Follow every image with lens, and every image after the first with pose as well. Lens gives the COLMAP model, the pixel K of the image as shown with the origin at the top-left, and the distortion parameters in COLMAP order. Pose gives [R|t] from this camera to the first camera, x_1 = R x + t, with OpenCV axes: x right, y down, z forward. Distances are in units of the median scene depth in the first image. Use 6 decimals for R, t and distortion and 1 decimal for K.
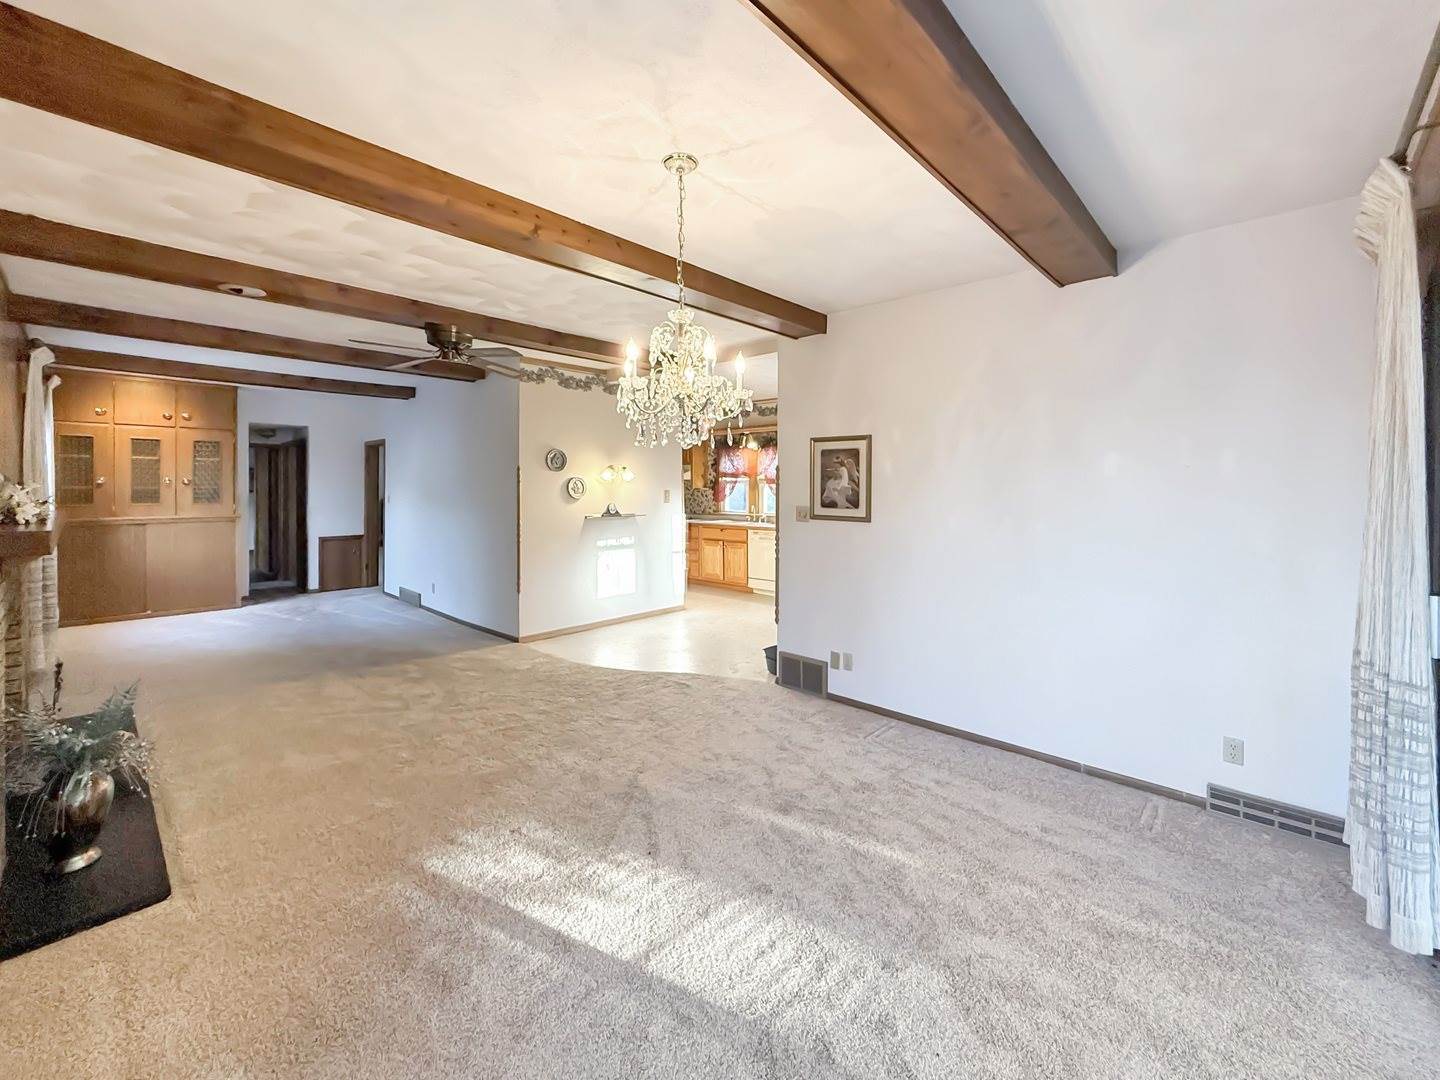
lens RADIAL K [[599.7, 0, 717.6], [0, 599.7, 491.9], [0, 0, 1]] dist [0.001461, -0.000729]
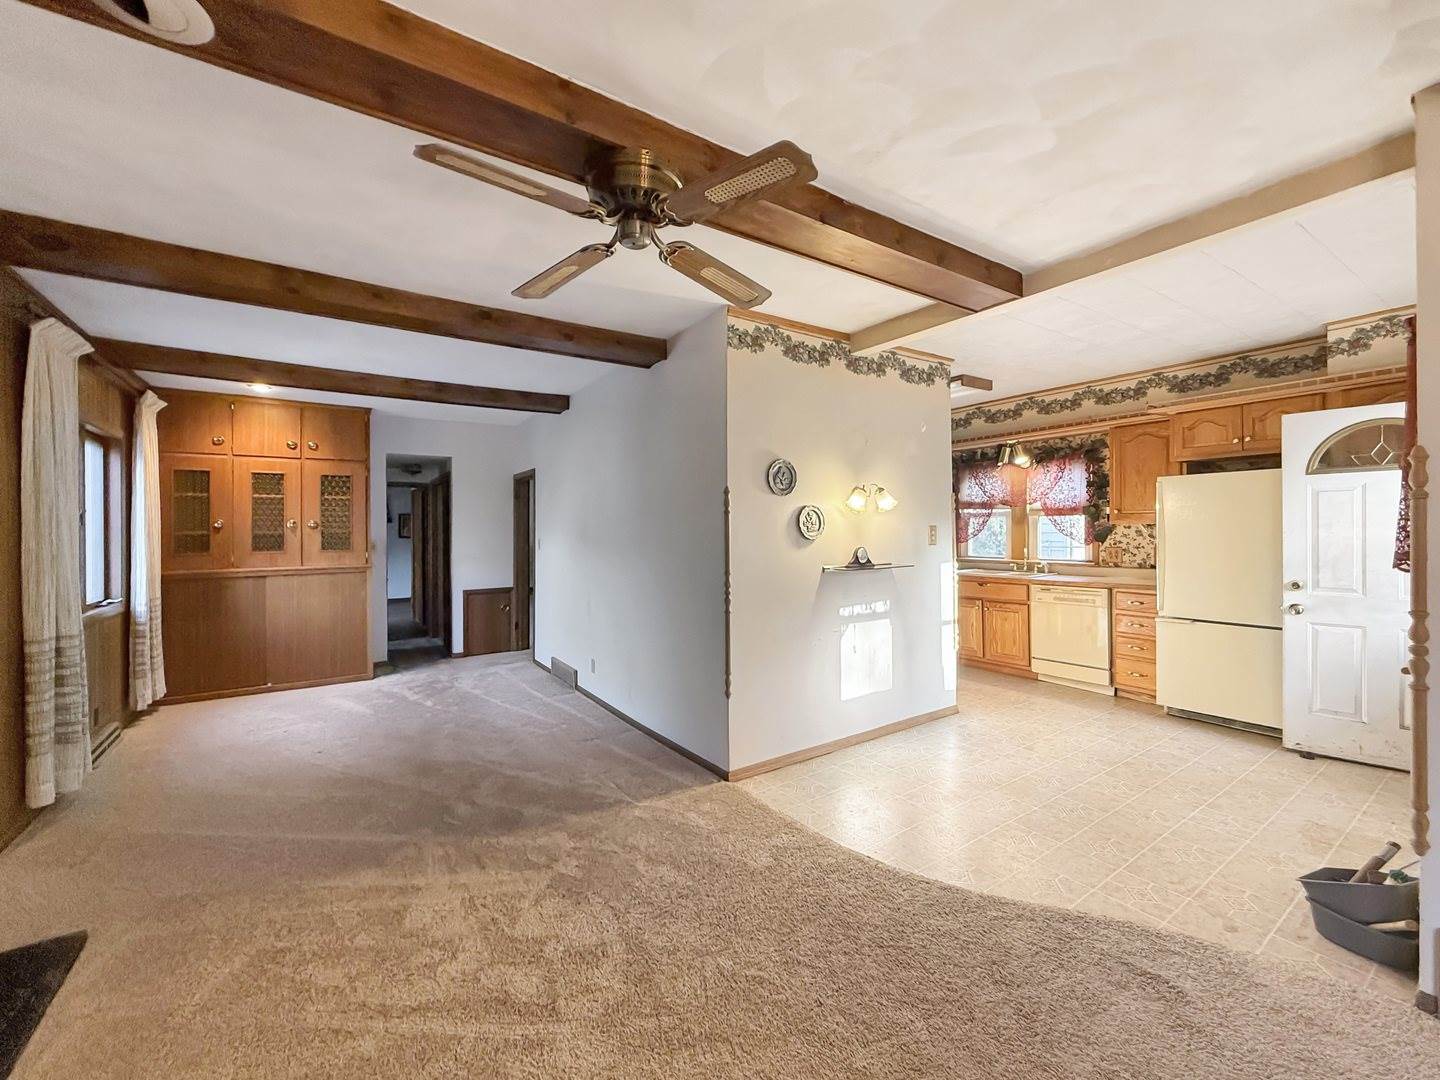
lens RADIAL K [[599.7, 0, 725.4], [0, 599.7, 516.2], [0, 0, 1]] dist [0.001461, -0.000729]
pose [[0.976860, -0.018472, -0.213080, -0.175708], [0.012277, 0.999464, -0.030362, 0.004101], [0.213527, 0.027043, 0.976563, 0.352805]]
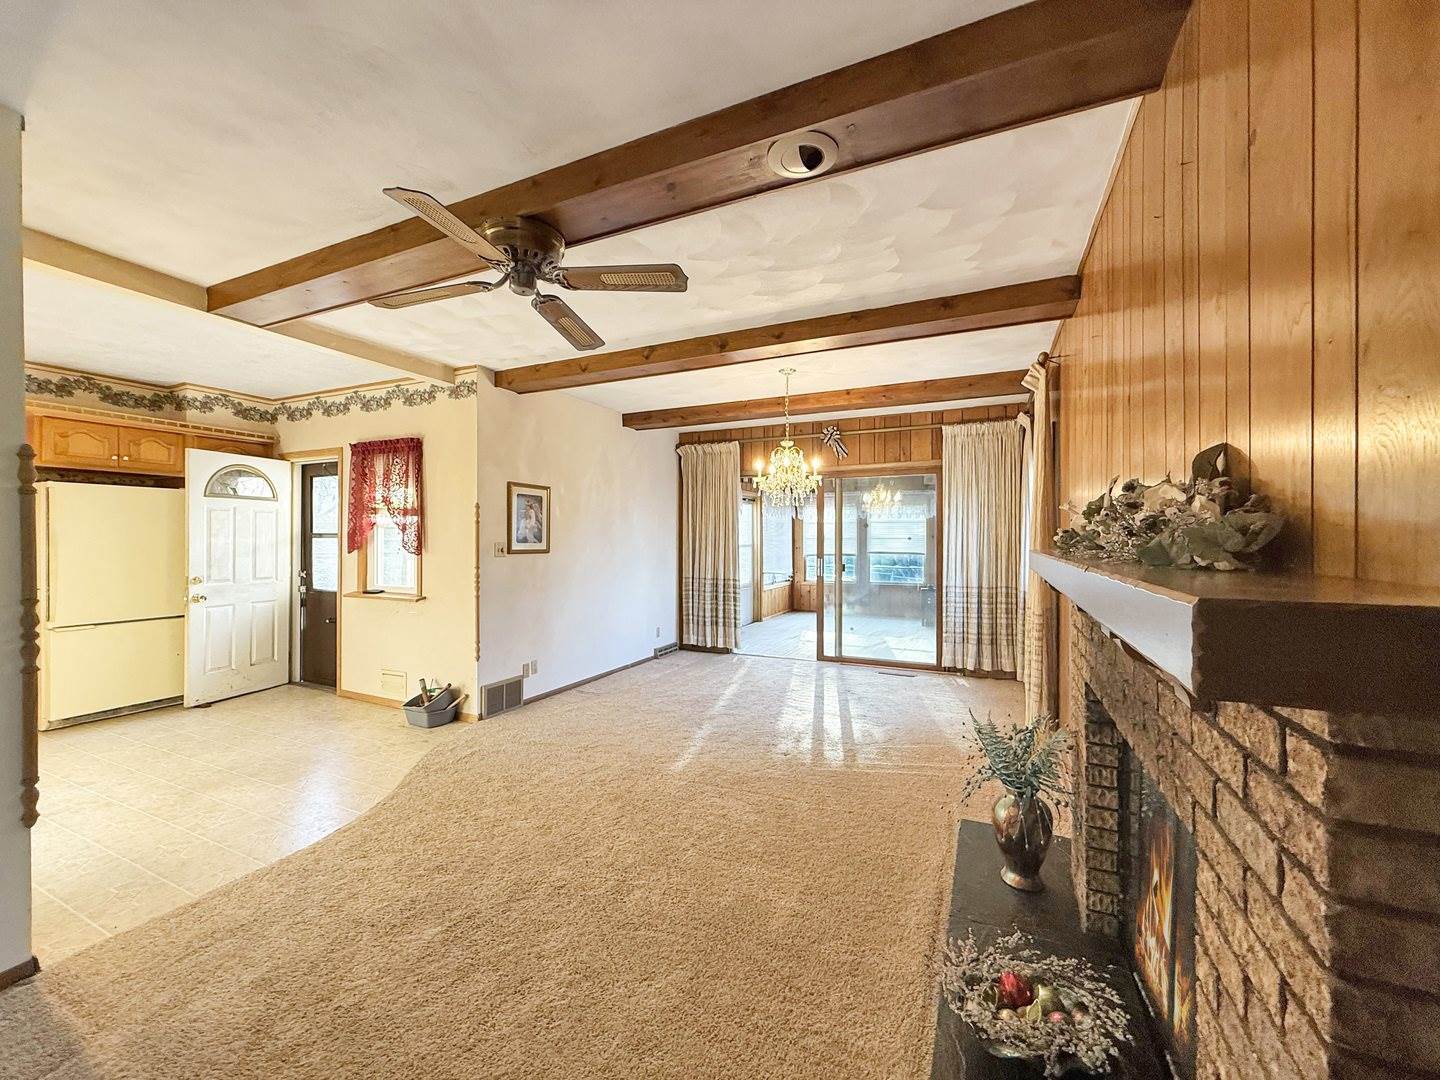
lens RADIAL K [[599.7, 0, 706.6], [0, 599.7, 542.7], [0, 0, 1]] dist [0.001461, -0.000729]
pose [[-0.307639, -0.006615, 0.951480, -0.663432], [0.009984, 0.999898, 0.010180, 0.010798], [-0.951451, 0.012632, -0.307542, 0.645388]]
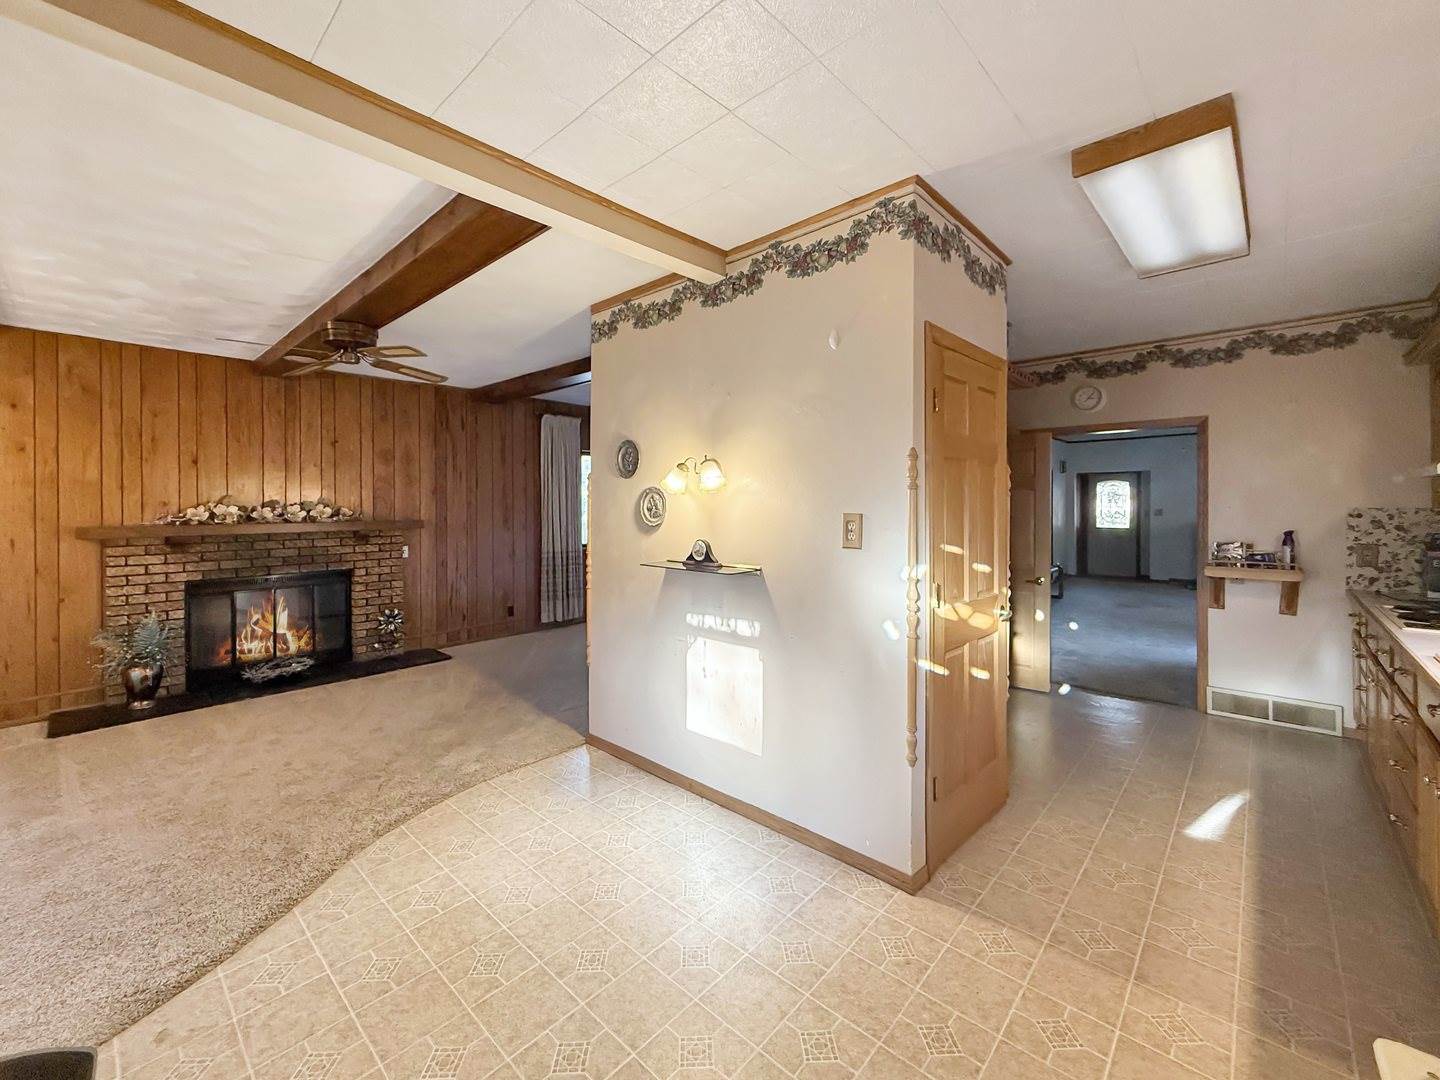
lens RADIAL K [[599.7, 0, 696.3], [0, 599.7, 492.5], [0, 0, 1]] dist [0.001461, -0.000729]
pose [[-0.015221, -0.016646, -0.999746, 0.289099], [-0.000213, 0.999861, -0.016645, -0.009858], [0.999884, -0.000041, -0.015223, 0.978580]]
